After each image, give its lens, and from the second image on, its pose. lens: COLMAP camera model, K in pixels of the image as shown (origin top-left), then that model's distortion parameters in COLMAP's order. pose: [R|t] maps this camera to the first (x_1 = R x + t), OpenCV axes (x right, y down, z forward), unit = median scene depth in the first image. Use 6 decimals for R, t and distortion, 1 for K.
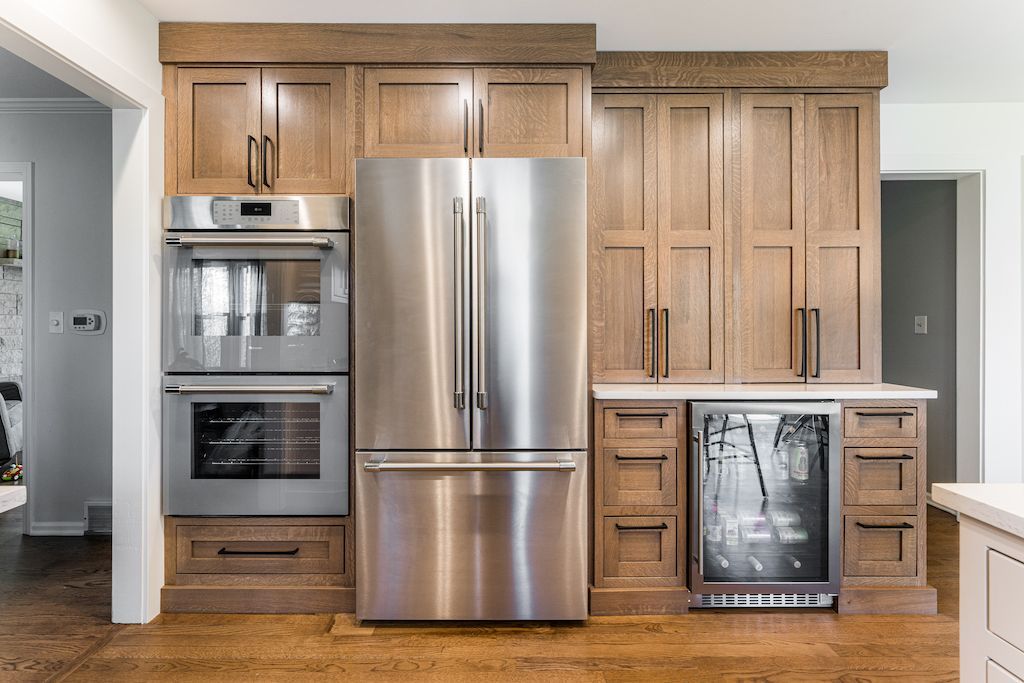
lens RADIAL K [[417.8, 0, 496.0], [0, 417.8, 327.5], [0, 0, 1]] dist [-0.001662, 0.001059]
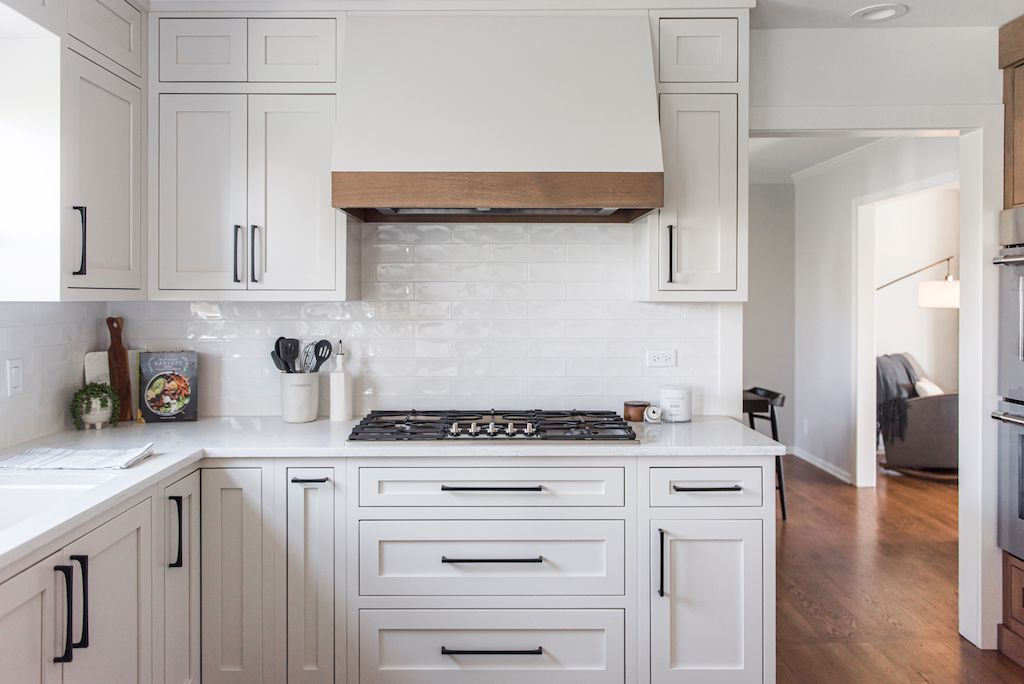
lens RADIAL K [[763.1, 0, 500.8], [0, 763.1, 299.6], [0, 0, 1]] dist [0.009734, 0.005235]
pose [[0.001052, 0.001542, -0.999998, 0.929617], [-0.001871, 0.999997, 0.001540, -0.113494], [0.999998, 0.001870, 0.001055, -0.132649]]
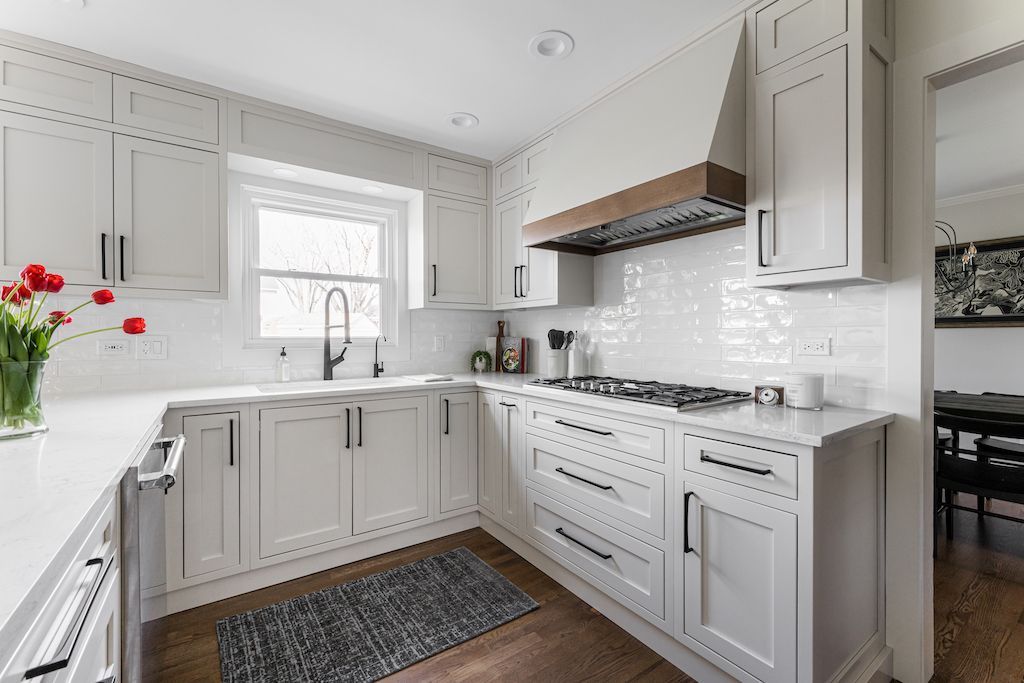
lens RADIAL K [[434.0, 0, 510.7], [0, 434.0, 340.4], [0, 0, 1]] dist [0.000709, -0.000922]
pose [[-0.824147, 0.005230, -0.566352, 0.325876], [-0.000768, 0.999946, 0.010352, -0.003872], [0.566376, 0.008967, -0.824098, 0.651129]]
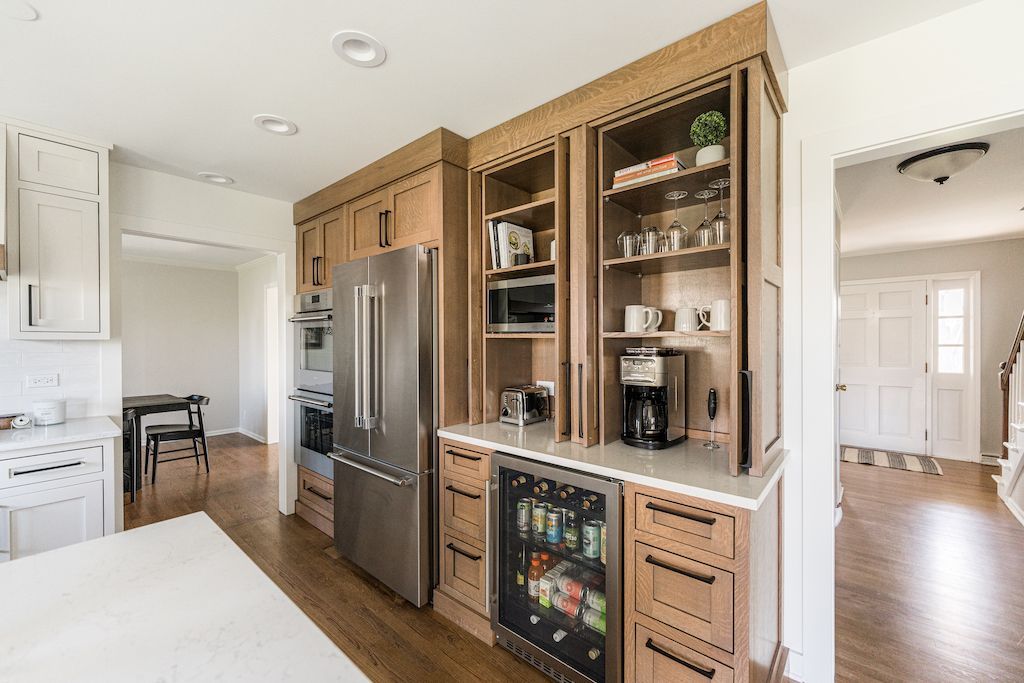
lens RADIAL K [[417.8, 0, 509.1], [0, 417.8, 343.2], [0, 0, 1]] dist [-0.001662, 0.001059]
pose [[0.750282, 0.003173, -0.661110, 1.176544], [-0.000555, 0.999991, 0.004169, -0.103502], [0.661118, -0.002761, 0.750277, 0.215646]]
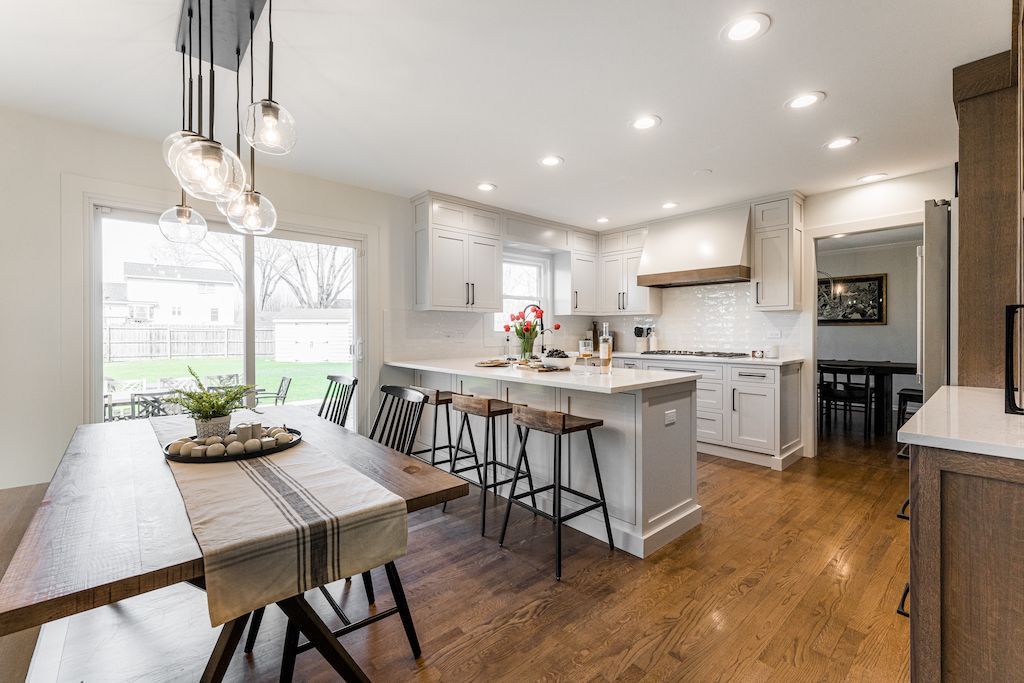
lens RADIAL K [[434.0, 0, 511.1], [0, 434.0, 332.8], [0, 0, 1]] dist [0.000709, -0.000922]
pose [[-0.749067, 0.003802, -0.662483, 1.931889], [-0.001005, 0.999976, 0.006875, -0.005343], [0.662493, 0.005816, -0.749045, 1.077424]]
